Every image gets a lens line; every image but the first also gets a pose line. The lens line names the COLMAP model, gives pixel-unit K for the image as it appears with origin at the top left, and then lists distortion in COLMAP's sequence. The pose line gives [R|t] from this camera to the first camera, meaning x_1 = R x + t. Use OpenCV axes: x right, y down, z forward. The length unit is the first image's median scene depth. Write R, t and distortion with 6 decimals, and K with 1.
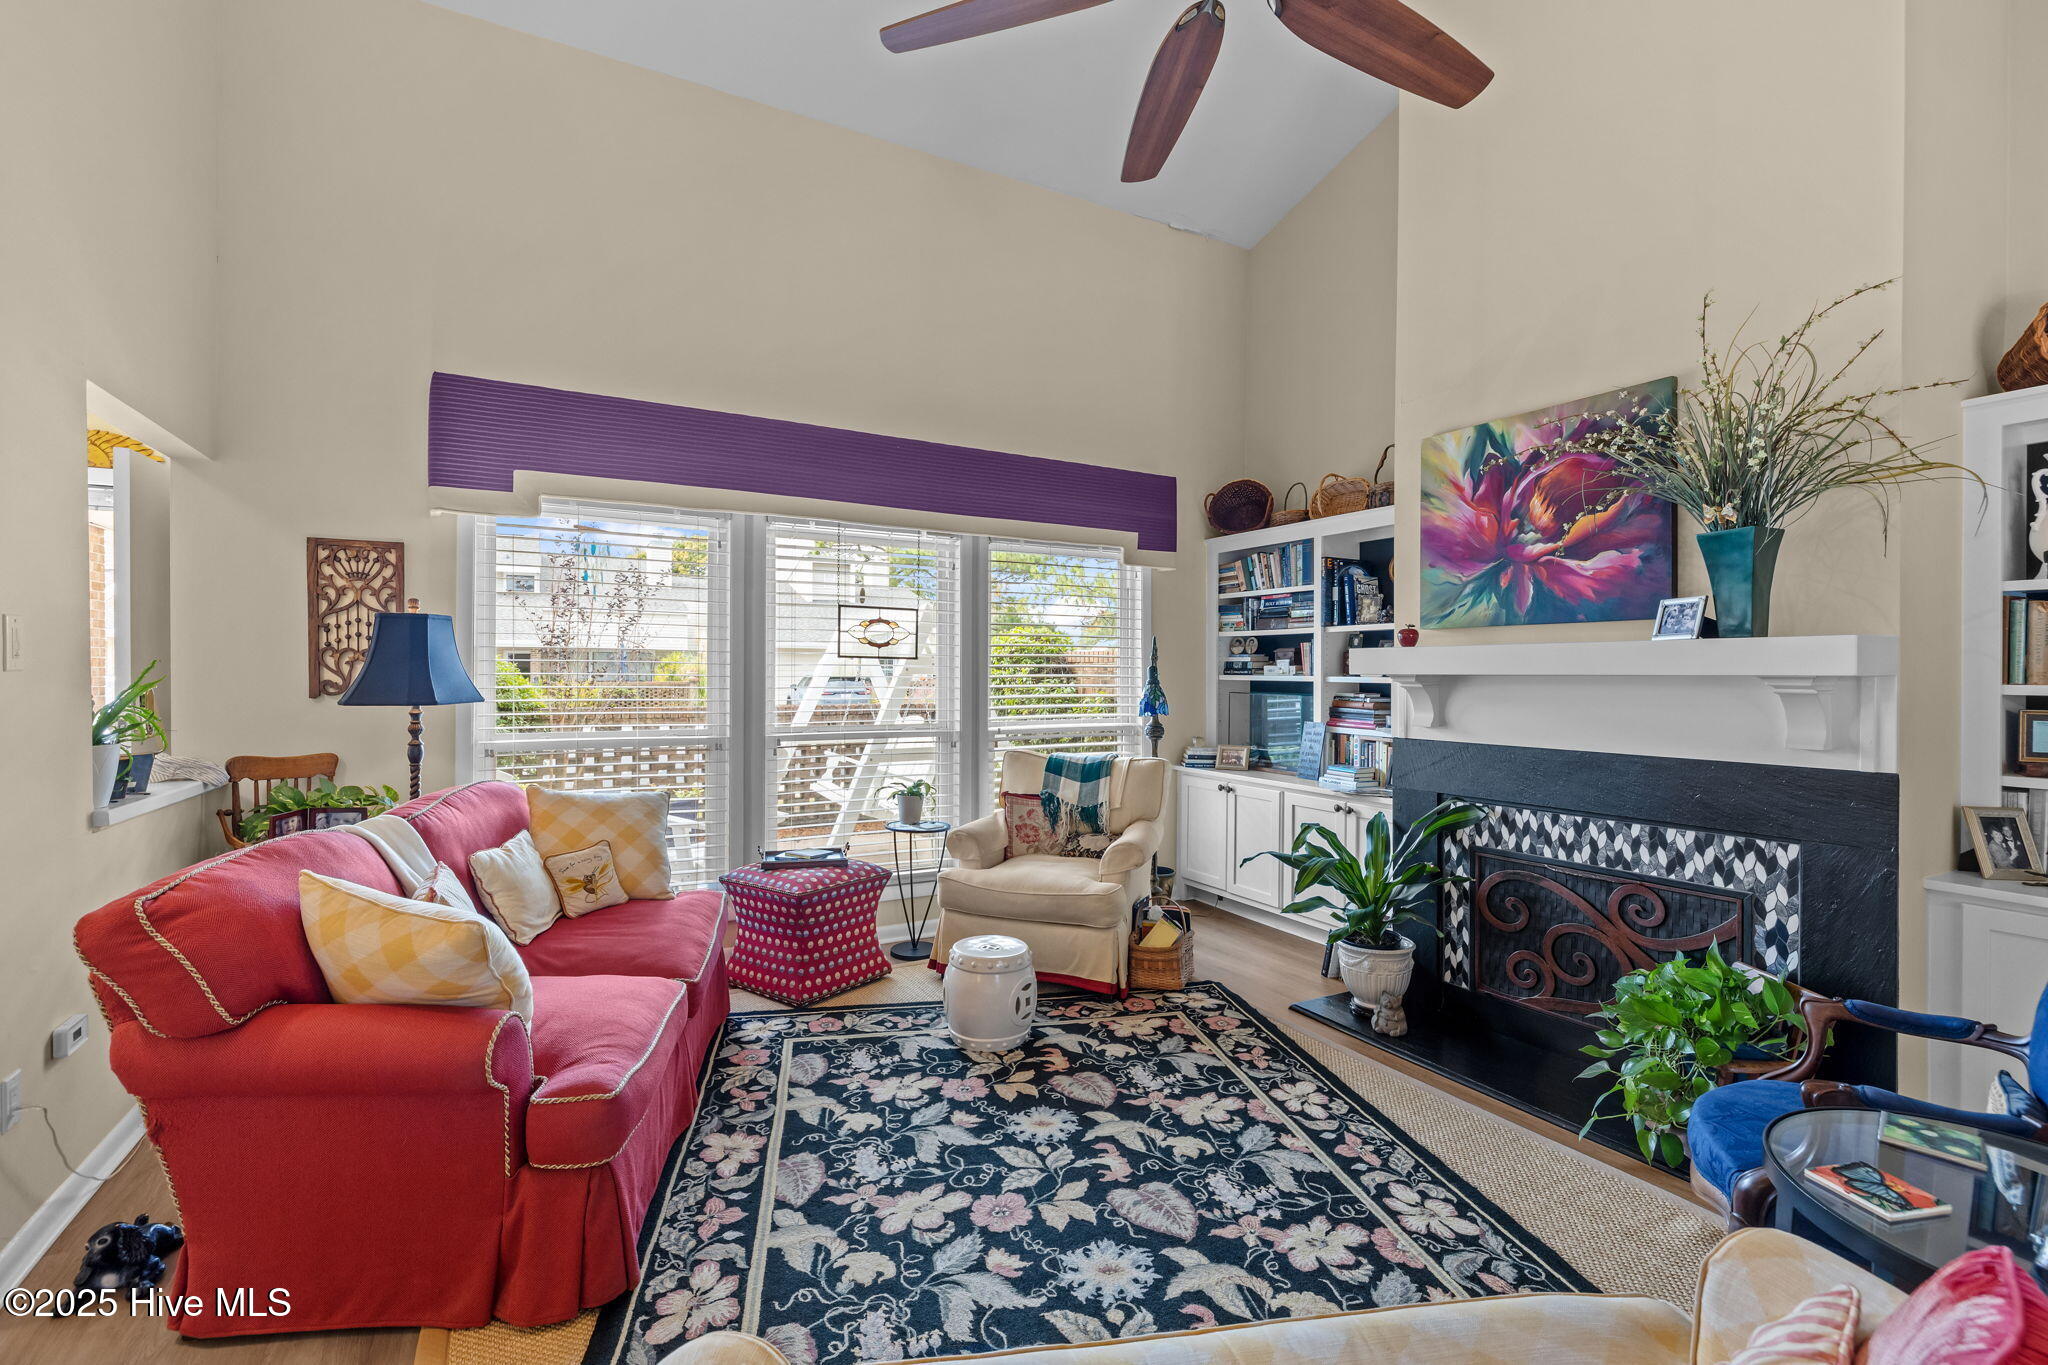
lens RADIAL K [[912.8, 0, 1026.2], [0, 912.8, 678.5], [0, 0, 1]] dist [-0.002281, 0.000119]
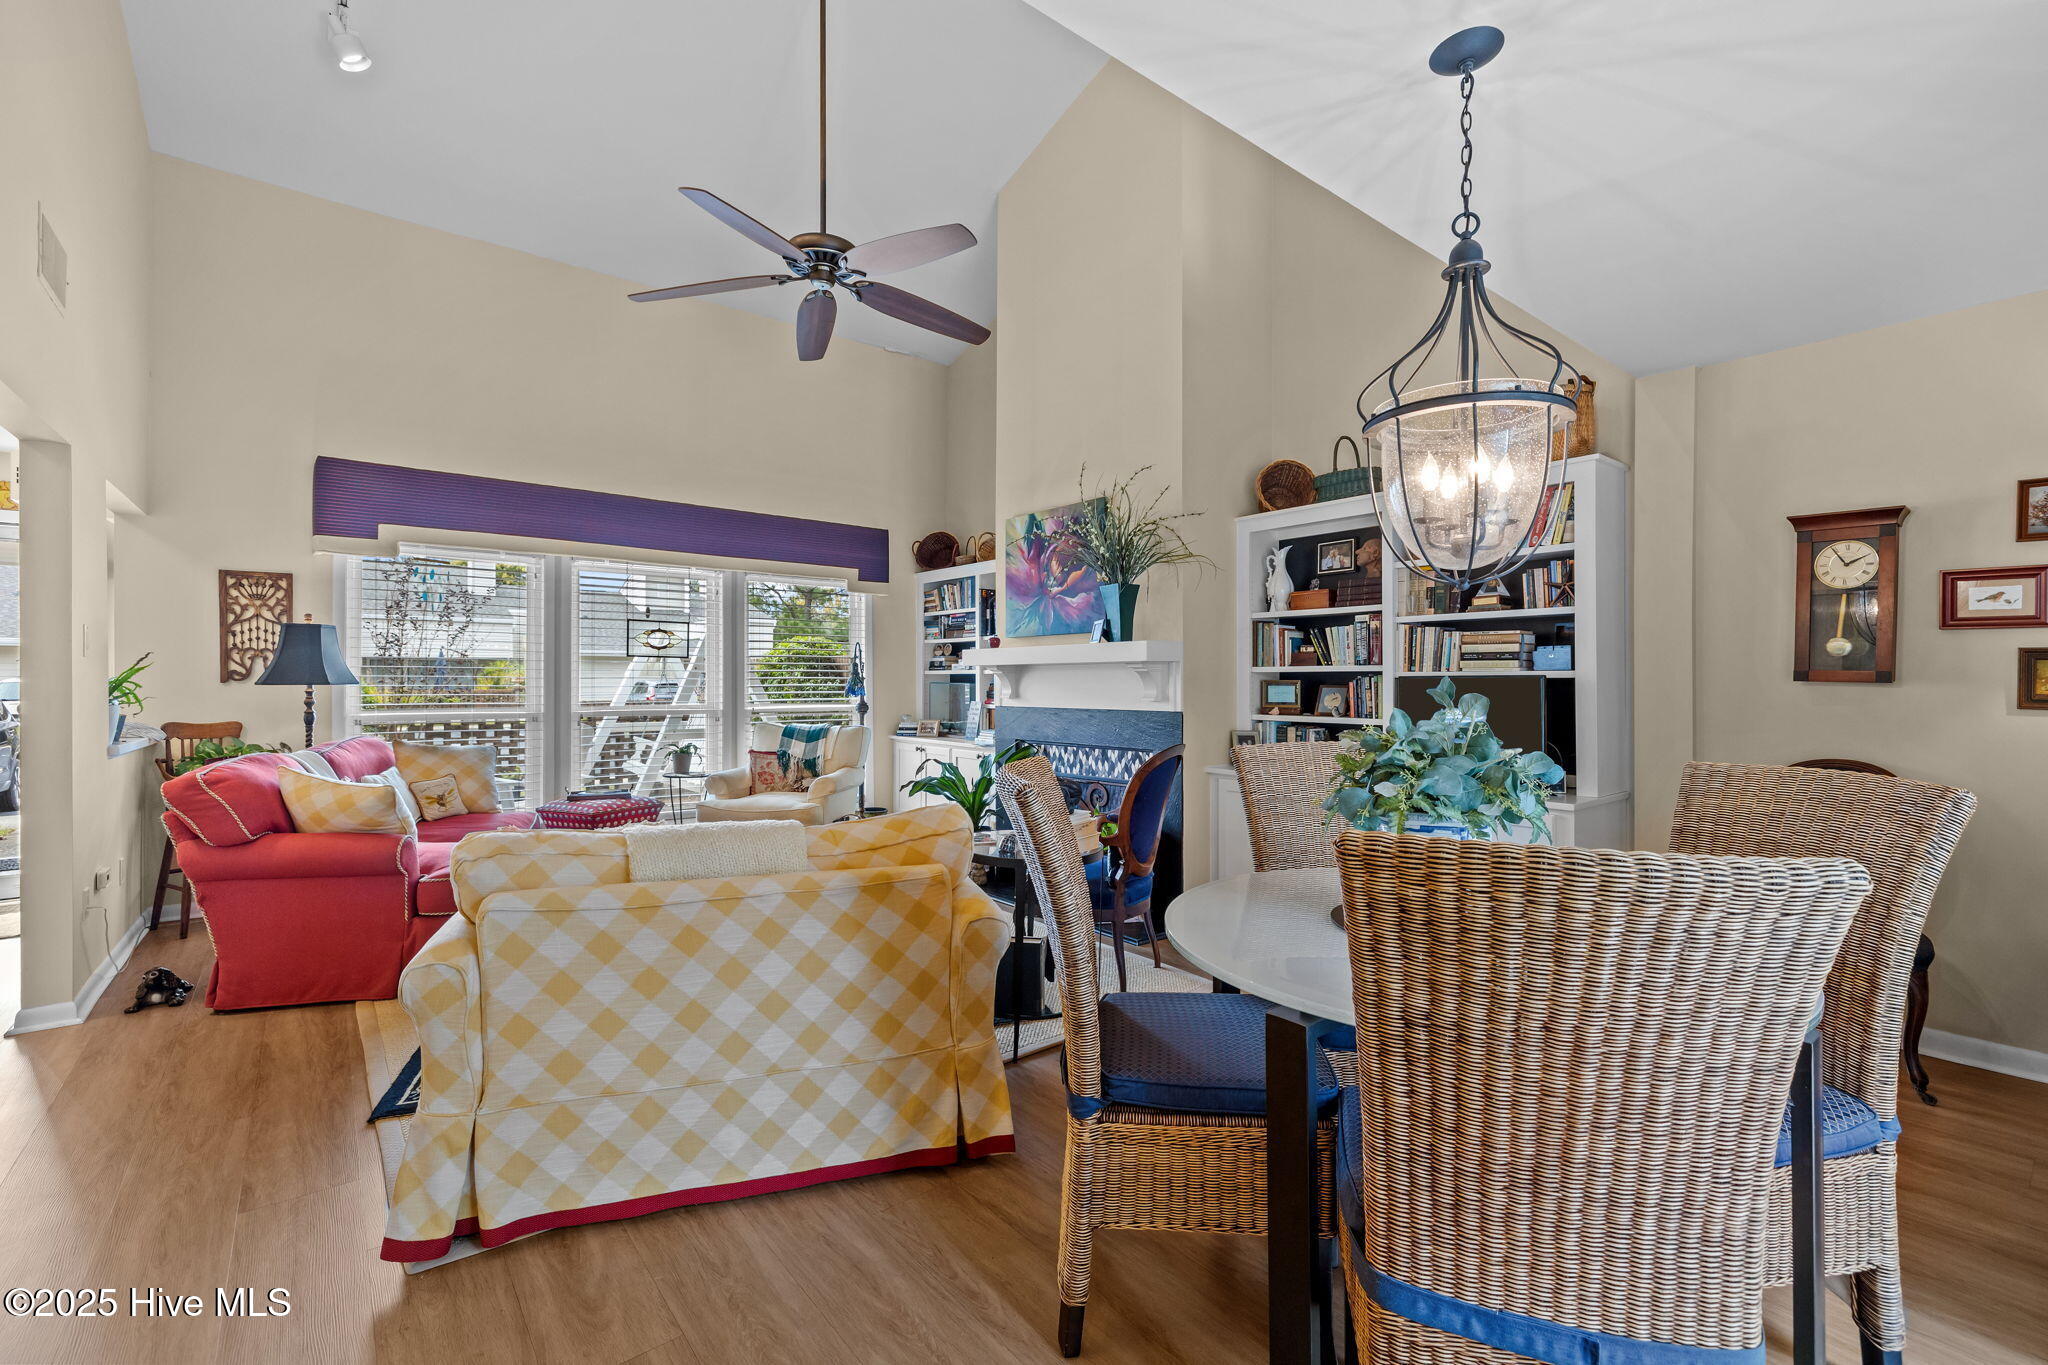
lens RADIAL K [[885.5, 0, 1024.0], [0, 885.5, 682.5], [0, 0, 1]] dist [0.007977, -0.000225]
pose [[0.986206, -0.004366, 0.165463, 0.223626], [0.005287, 0.999973, -0.005129, 0.035782], [-0.165436, 0.005933, 0.986203, -0.588442]]
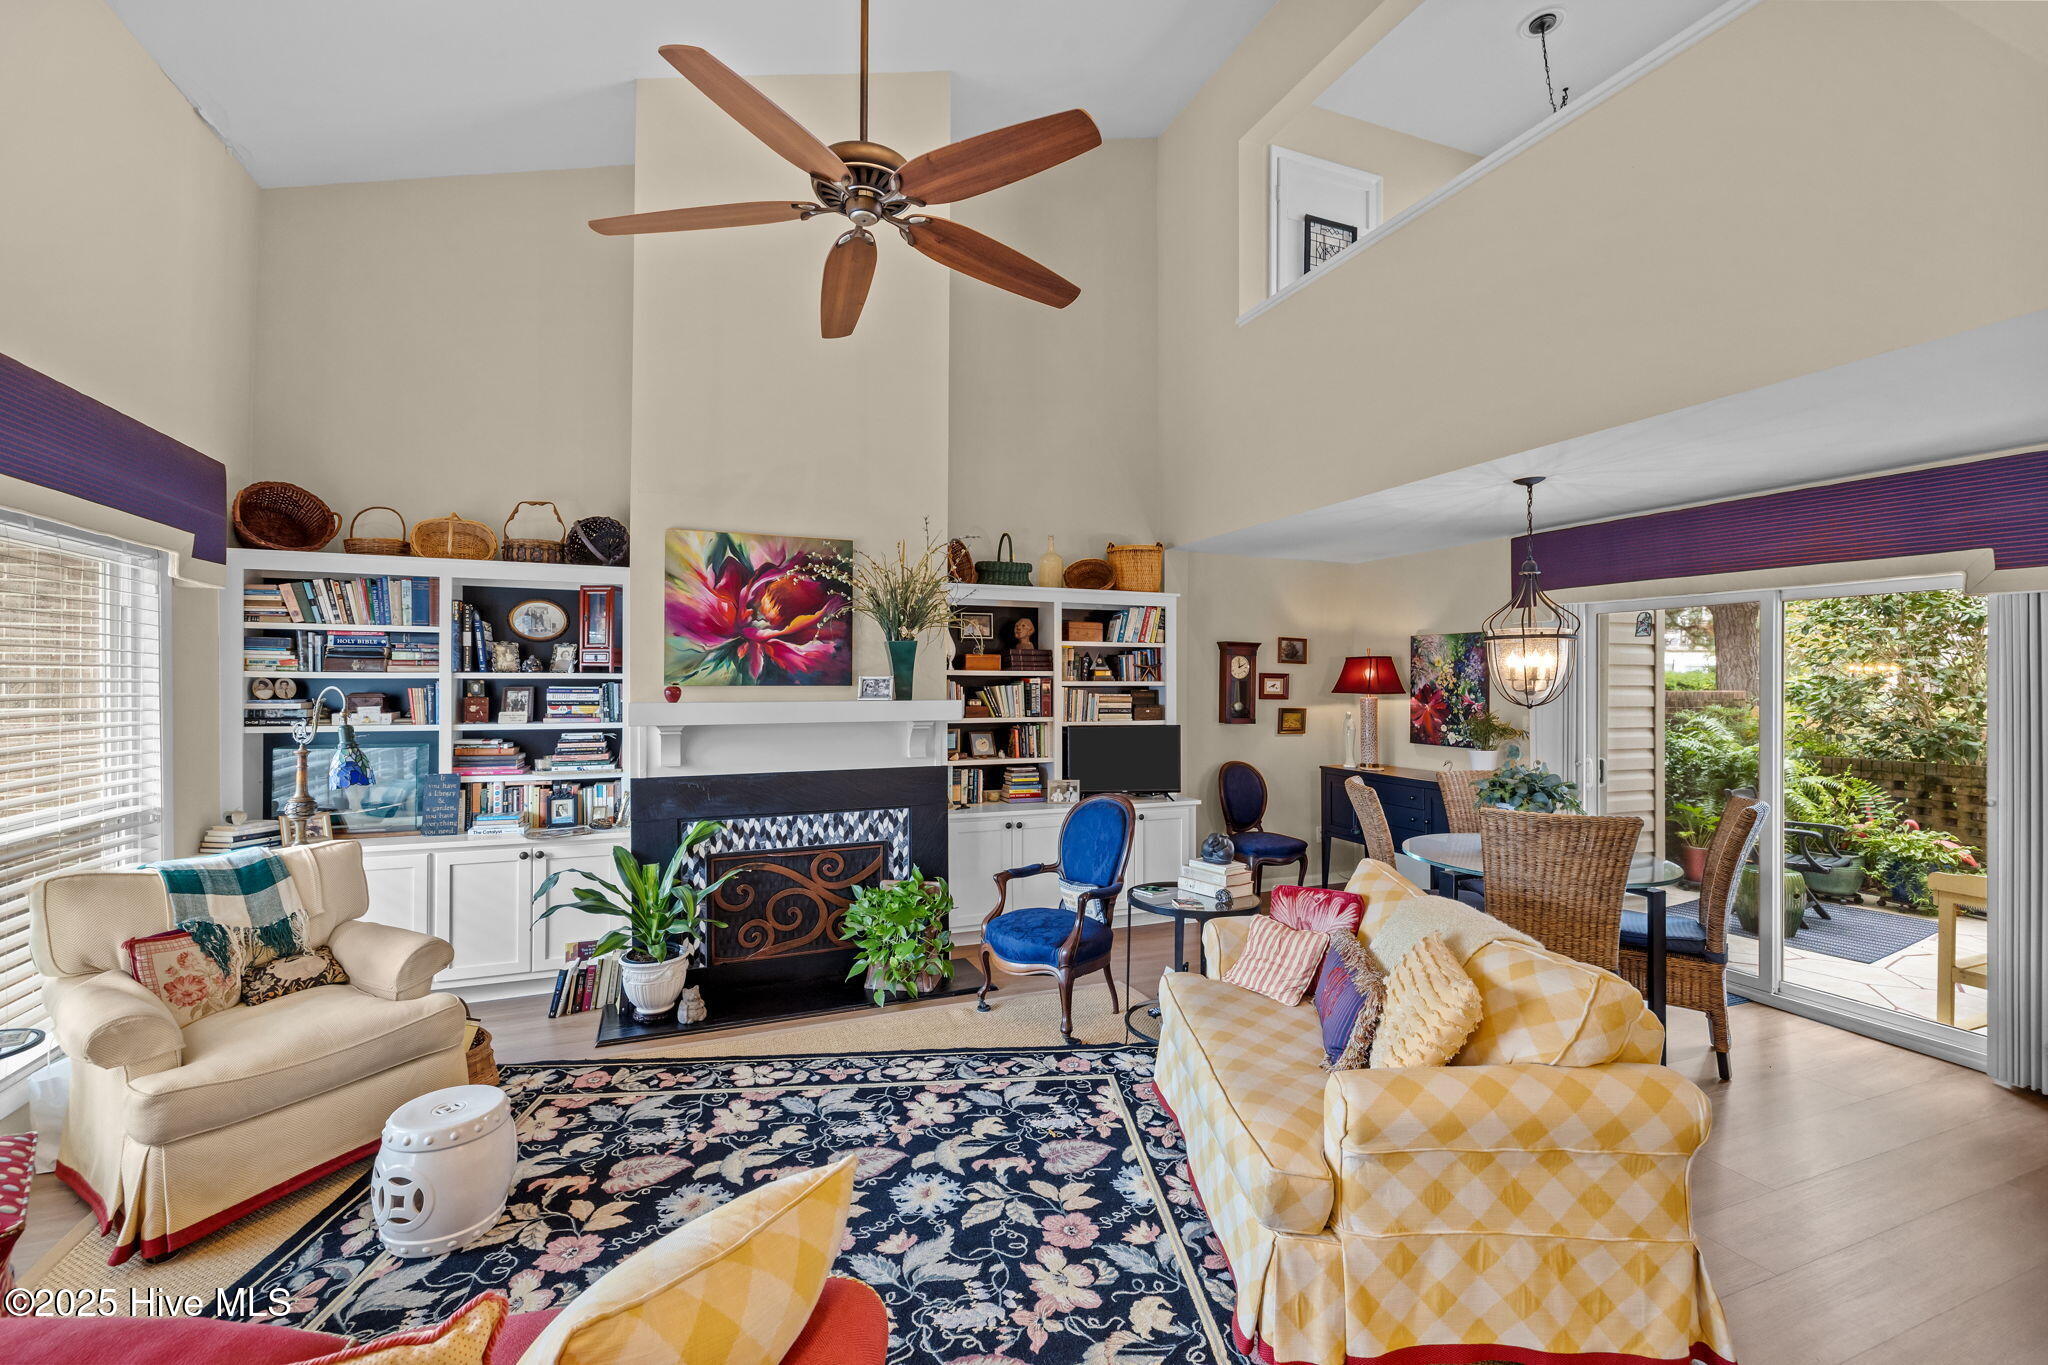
lens RADIAL K [[862.1, 0, 1023.5], [0, 862.1, 678.0], [0, 0, 1]] dist [-0.000369, -0.000021]
pose [[0.123462, 0.001415, 0.992348, -0.698345], [0.007105, 0.999972, -0.002310, -0.063640], [-0.992324, 0.007336, 0.123449, 0.422683]]
